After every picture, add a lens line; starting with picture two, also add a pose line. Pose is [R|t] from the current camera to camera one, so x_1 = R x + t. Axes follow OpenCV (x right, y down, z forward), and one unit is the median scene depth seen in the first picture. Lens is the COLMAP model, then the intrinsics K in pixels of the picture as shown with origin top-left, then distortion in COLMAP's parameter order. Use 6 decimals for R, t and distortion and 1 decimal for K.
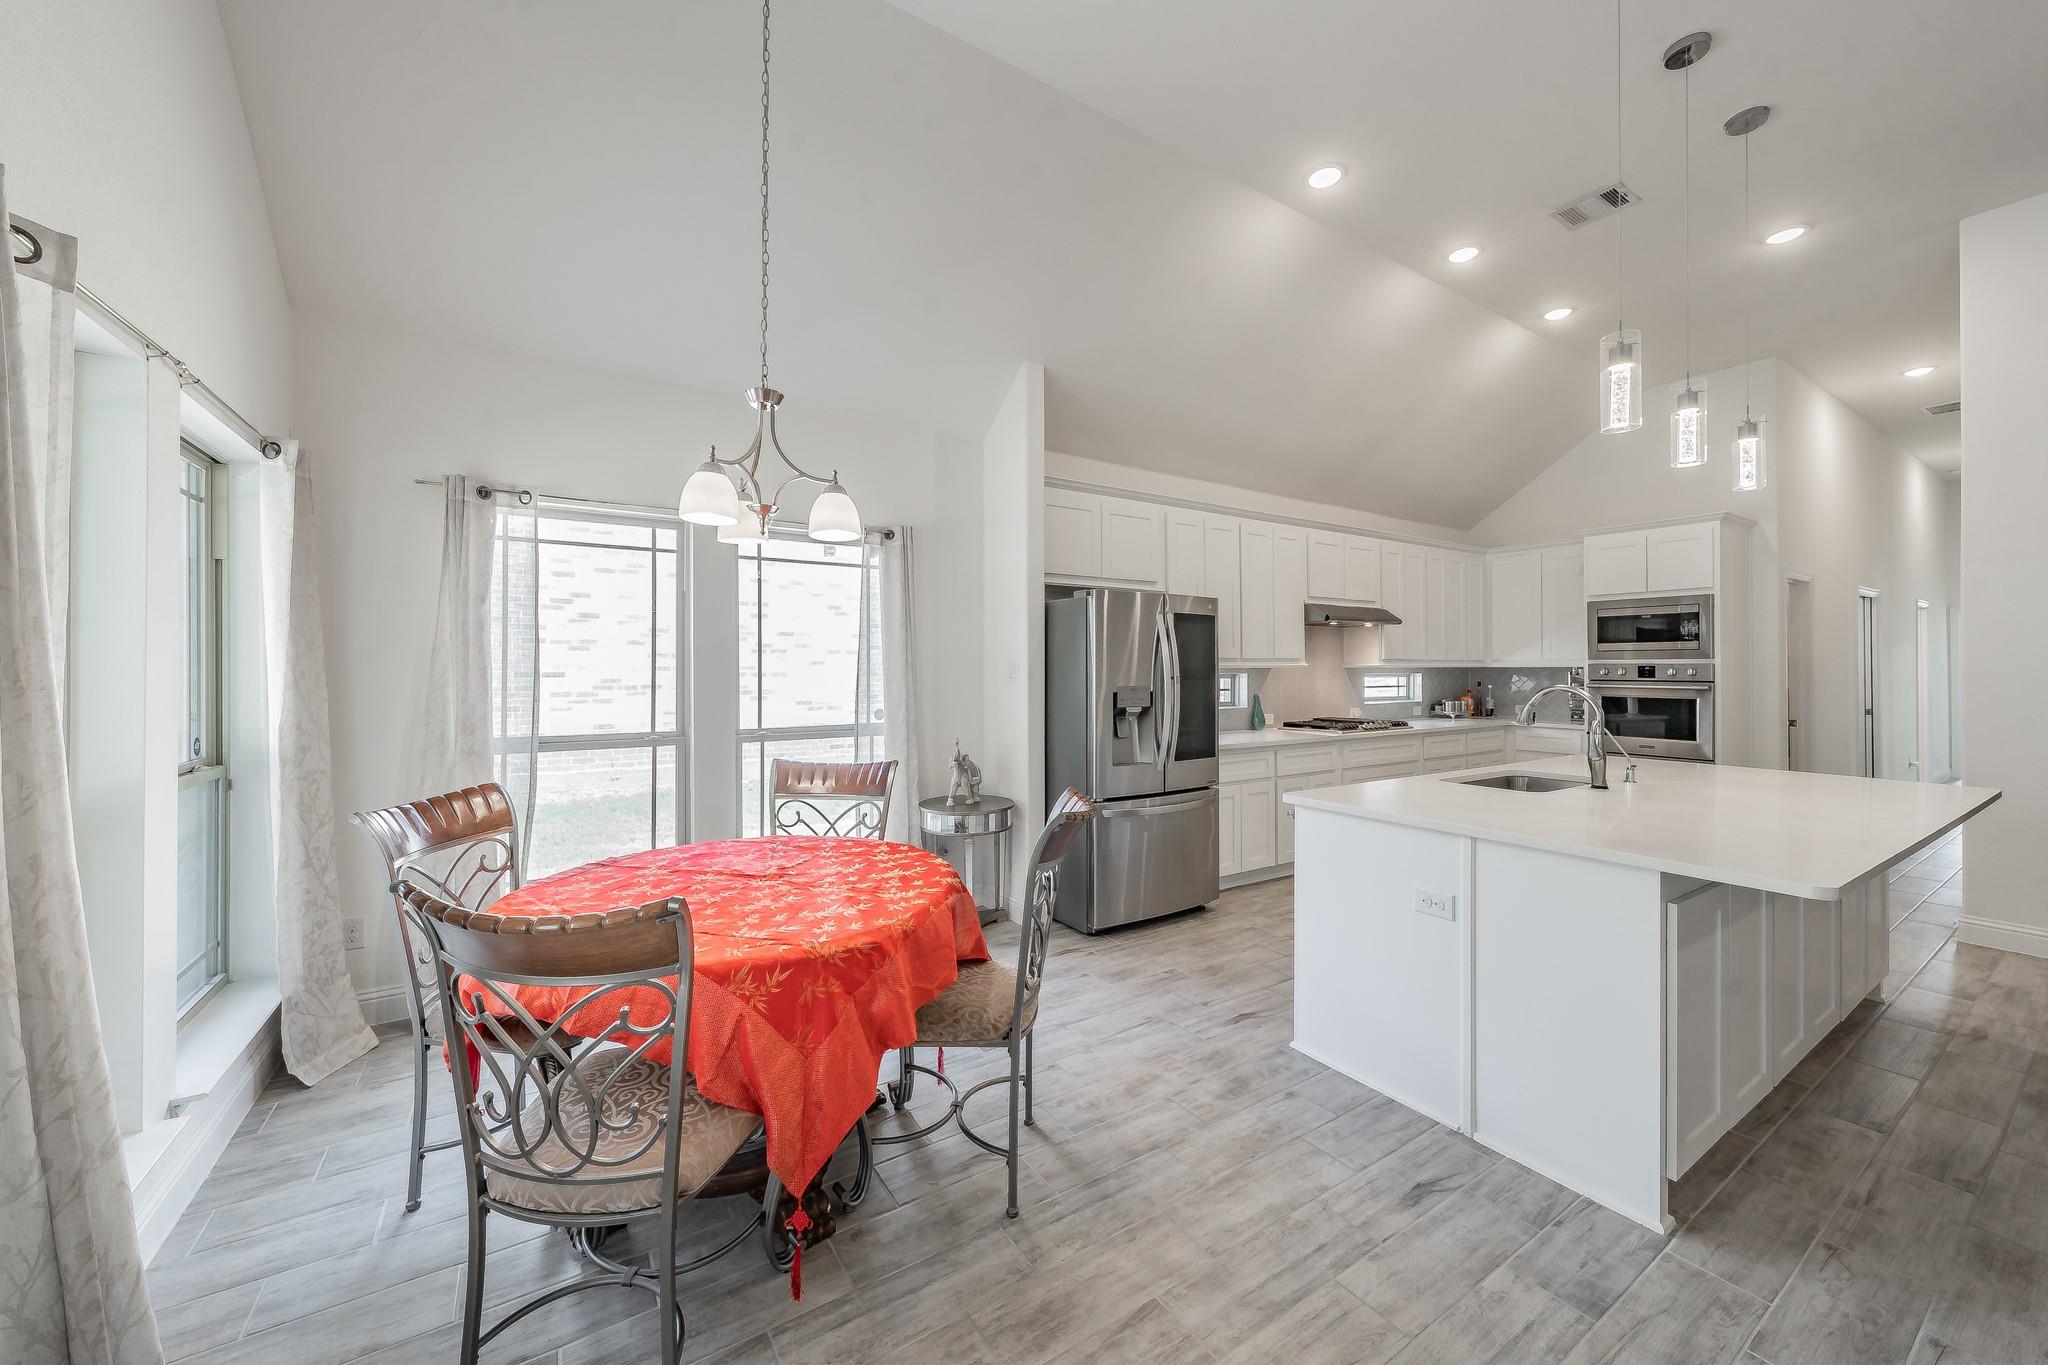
lens RADIAL K [[742.1, 0, 1025.4], [0, 742.1, 666.5], [0, 0, 1]] dist [-0.002882, 0.000366]
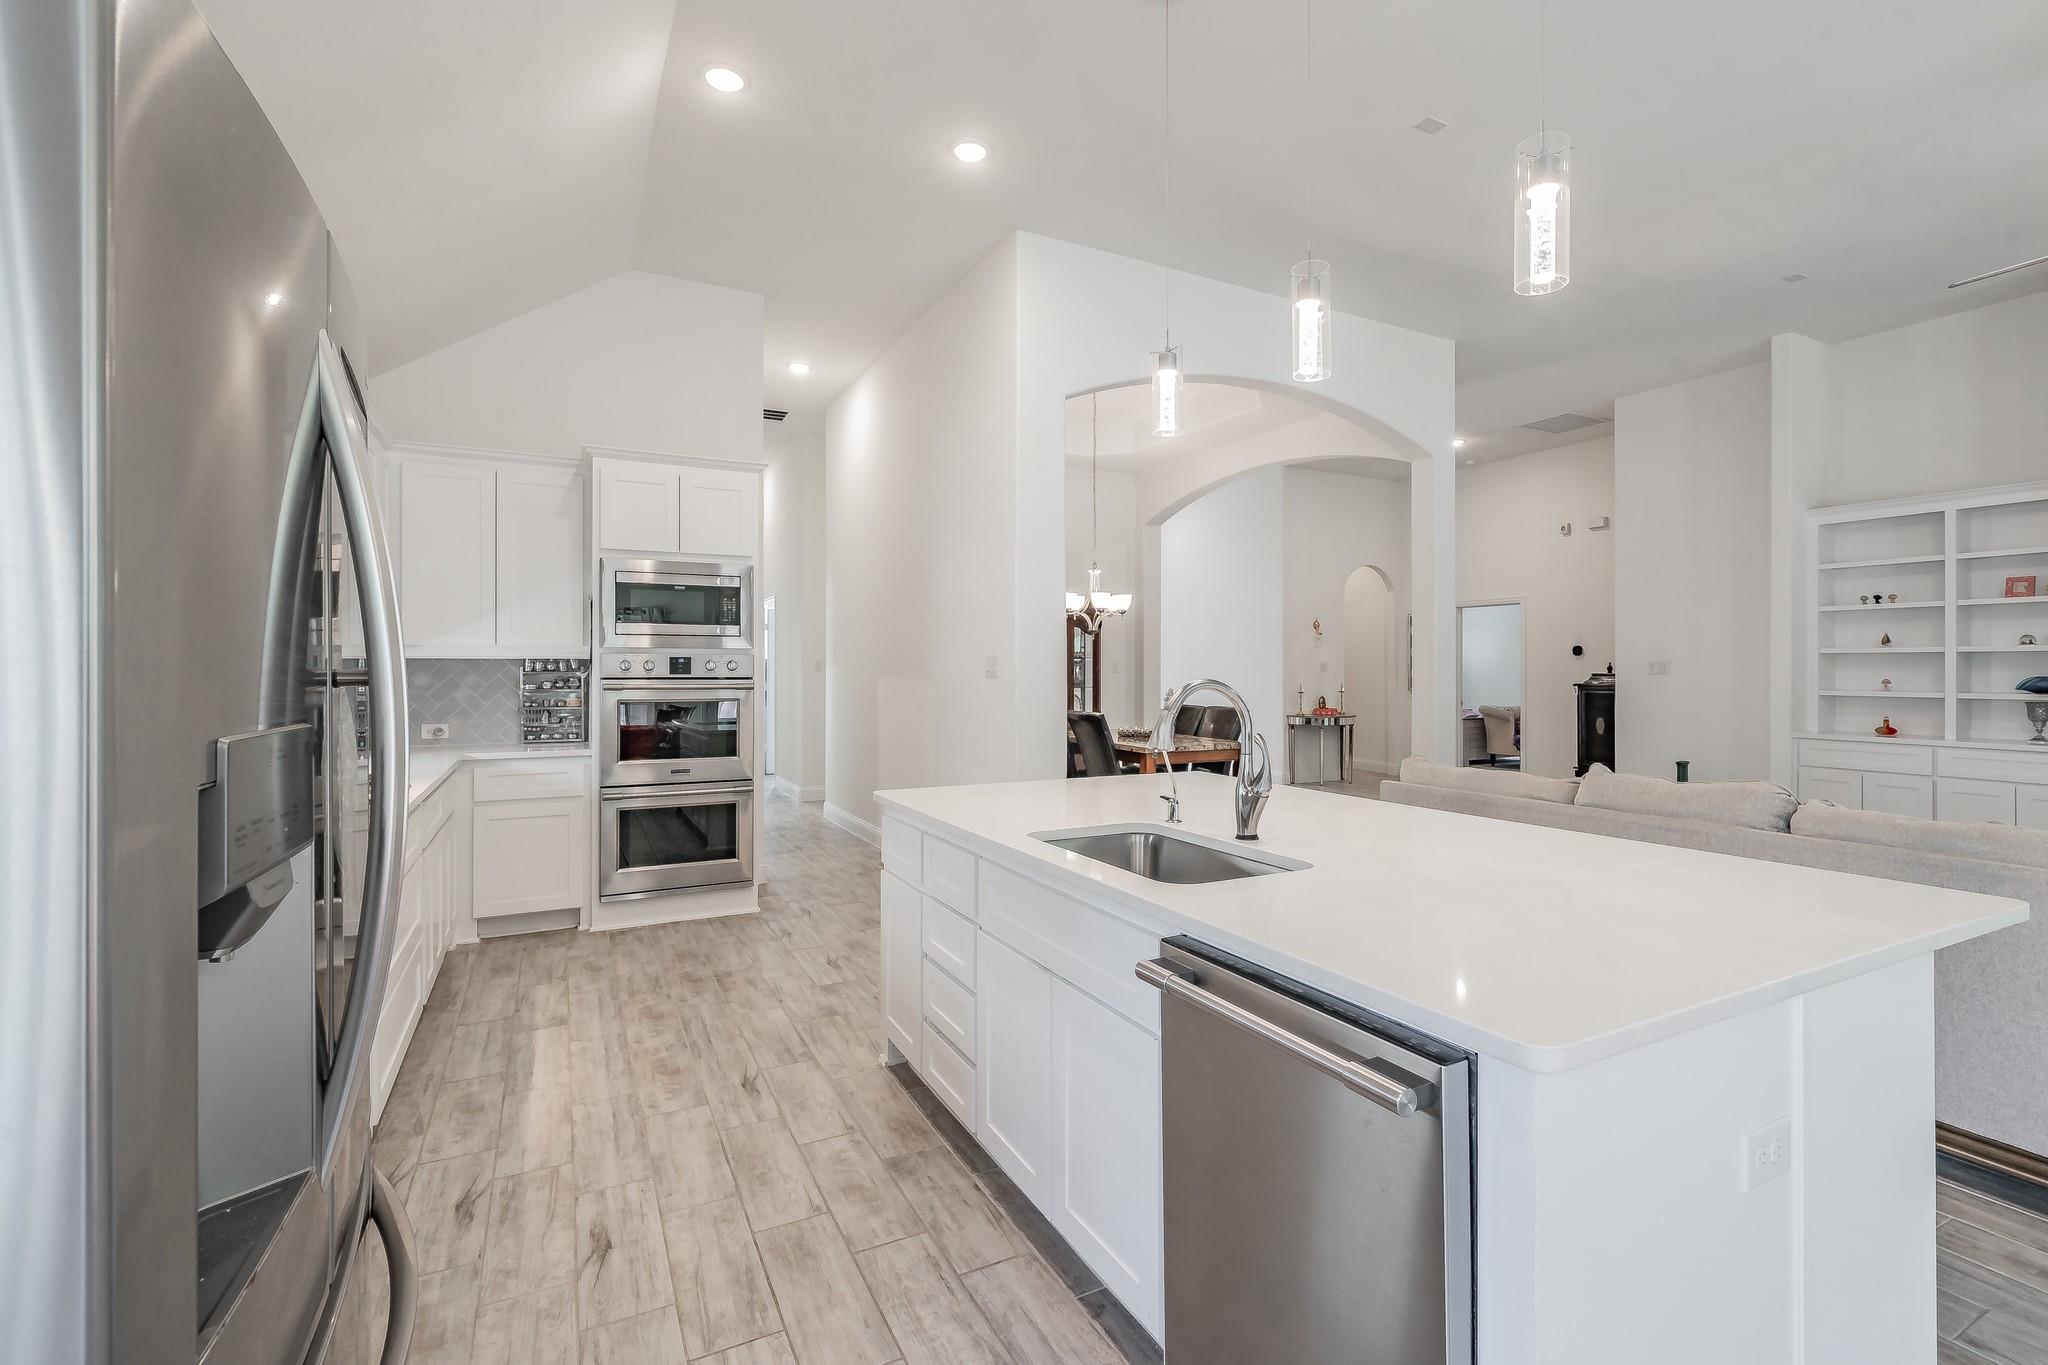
lens RADIAL K [[939.5, 0, 1032.9], [0, 939.5, 662.0], [0, 0, 1]] dist [-0.003098, 0.000055]
pose [[0.073561, 0.006926, 0.997267, -0.036687], [-0.003510, 0.999971, -0.006686, 0.008856], [-0.997285, -0.003009, 0.073583, 0.629044]]
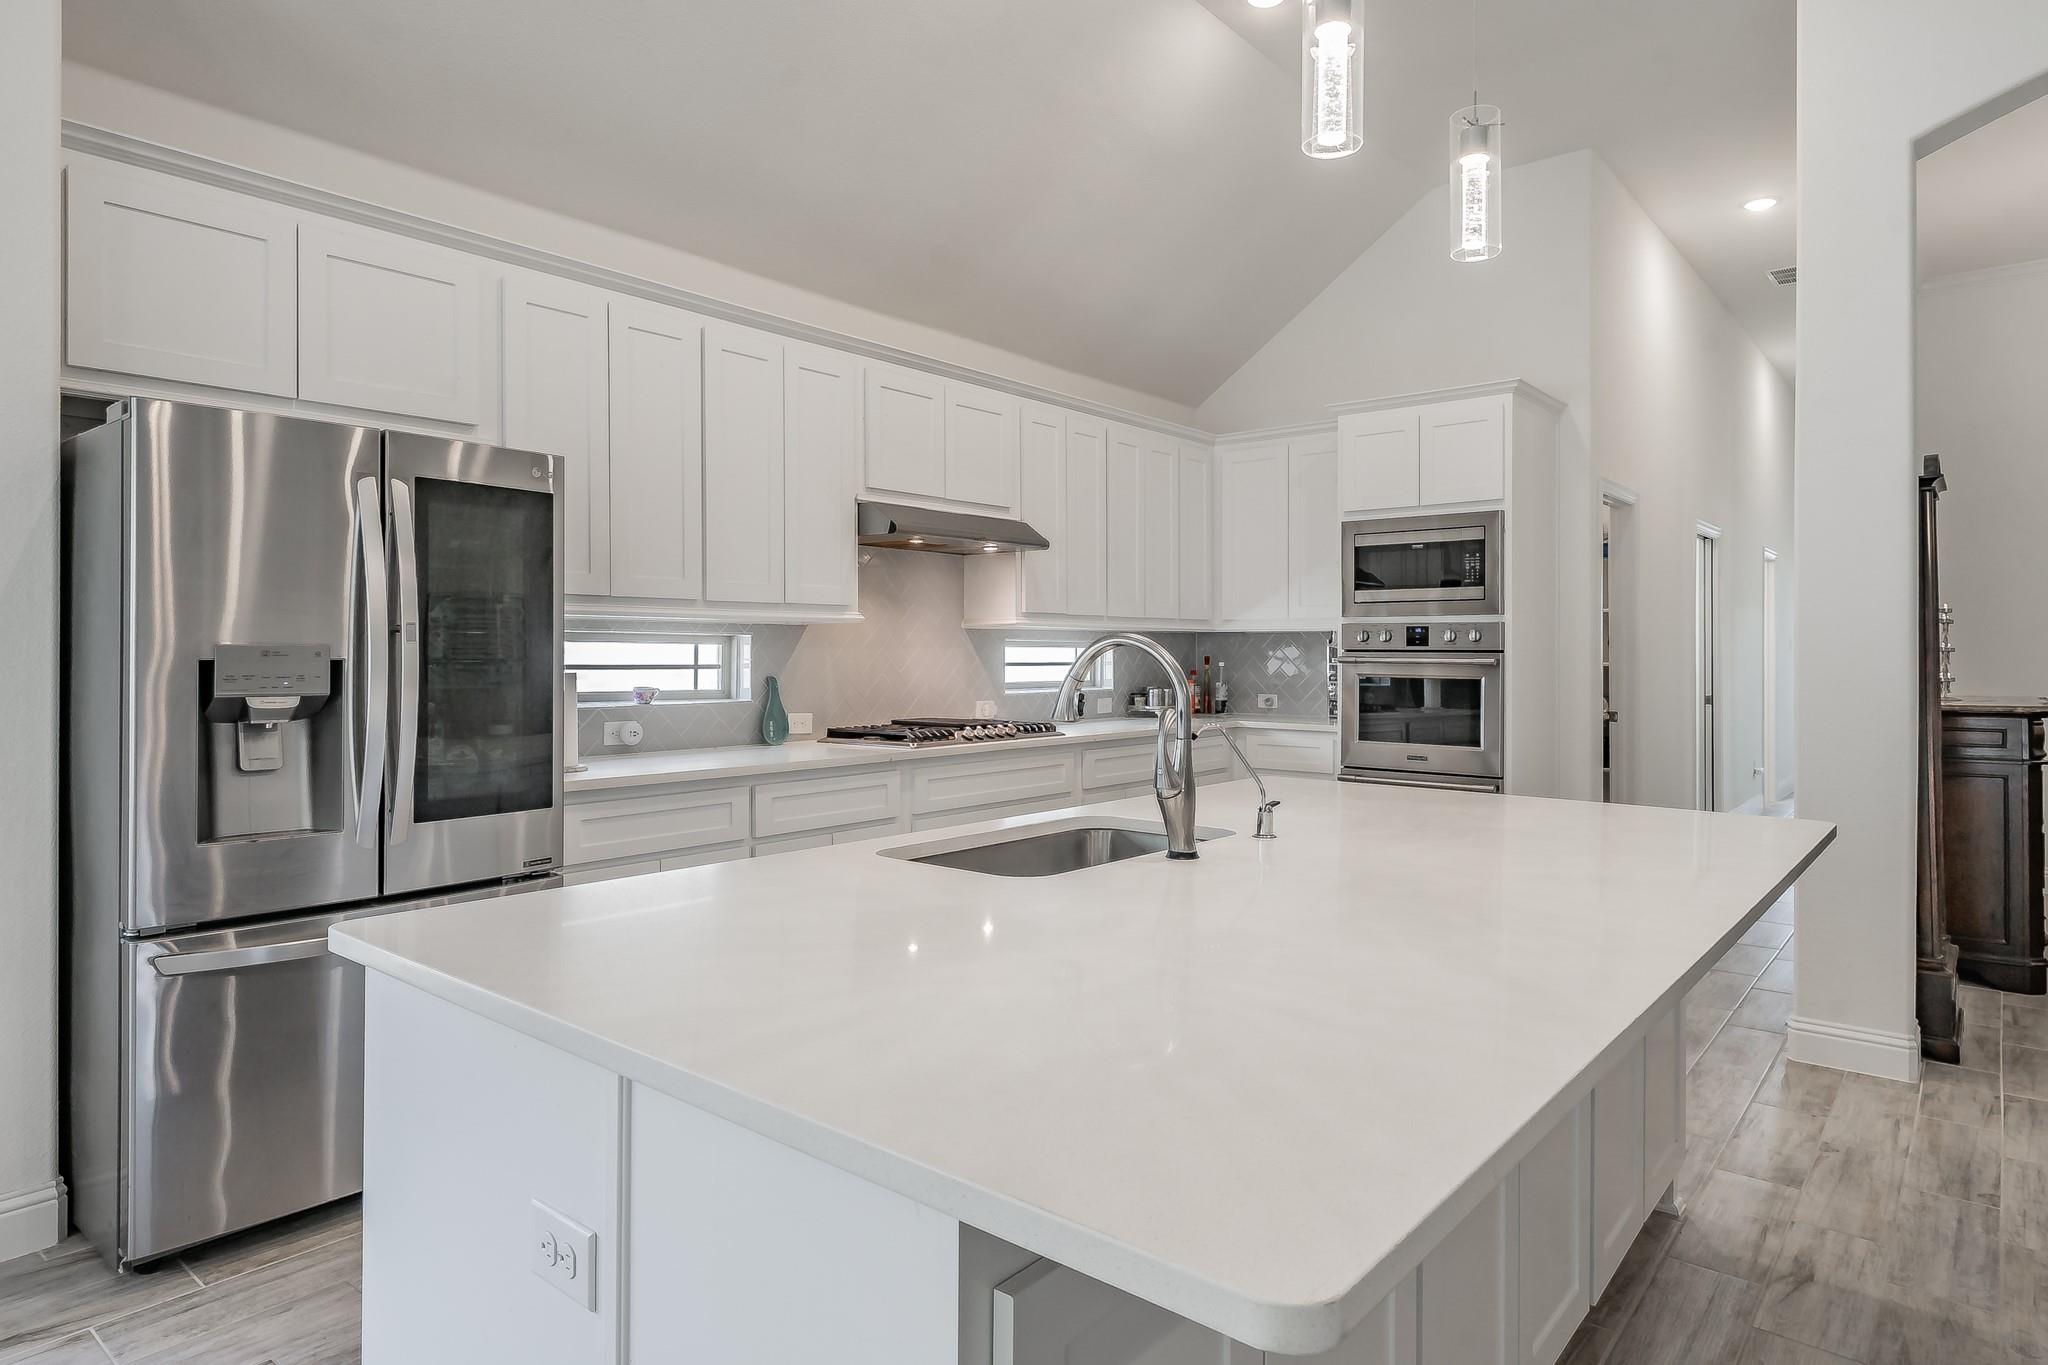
lens RADIAL K [[1173.8, 0, 1034.7], [0, 1173.8, 654.5], [0, 0, 1]] dist [0.002514, -0.001632]
pose [[0.950685, 0.001118, 0.310157, 0.246530], [-0.003119, 0.999977, 0.005956, 0.018468], [-0.310143, -0.006630, 0.950667, 0.181018]]
